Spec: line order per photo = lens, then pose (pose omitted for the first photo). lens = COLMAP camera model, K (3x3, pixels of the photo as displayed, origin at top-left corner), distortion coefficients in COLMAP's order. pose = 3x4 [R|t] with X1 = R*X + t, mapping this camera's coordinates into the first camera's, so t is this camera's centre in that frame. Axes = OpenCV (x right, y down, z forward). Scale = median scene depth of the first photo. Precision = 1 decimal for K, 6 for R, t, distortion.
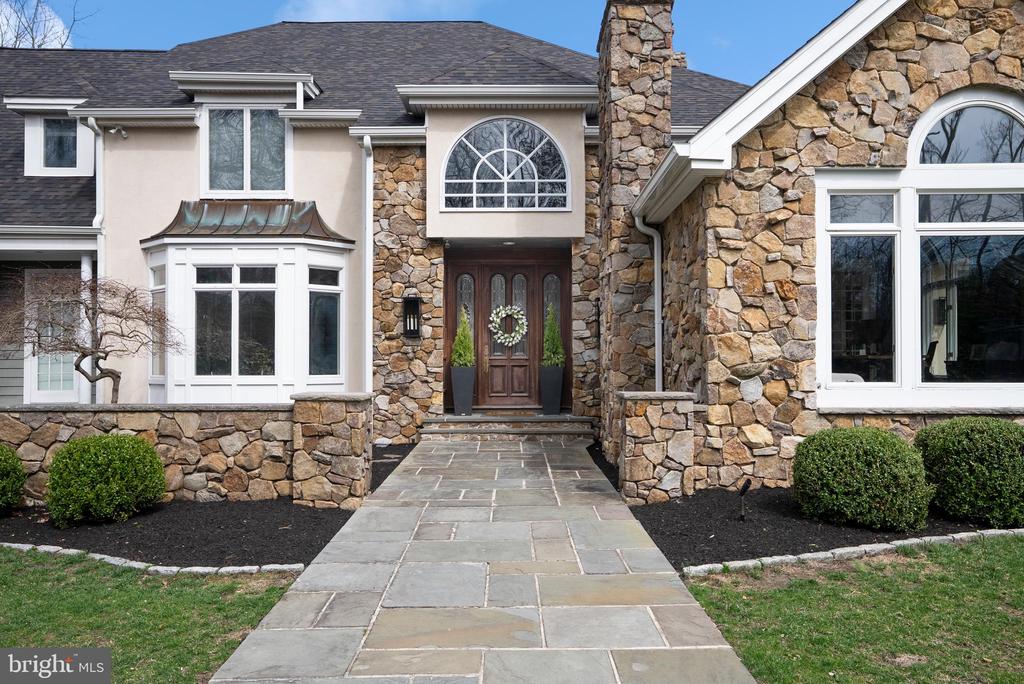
lens RADIAL K [[846.5, 0, 509.1], [0, 846.5, 350.4], [0, 0, 1]] dist [0.089887, 0.003325]
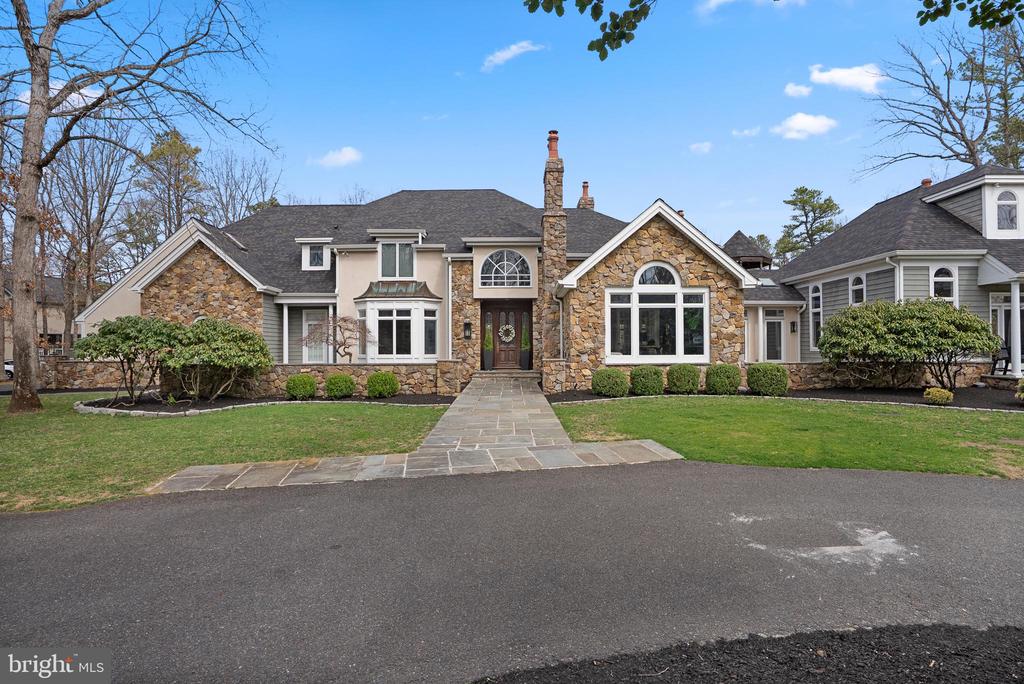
lens RADIAL K [[589.3, 0, 513.9], [0, 589.3, 344.2], [0, 0, 1]] dist [0.002065, 0.000172]
pose [[0.999983, -0.002880, 0.005069, 0.010935], [0.002836, 0.999958, 0.008709, -0.014238], [-0.005094, -0.008694, 0.999949, -0.708605]]
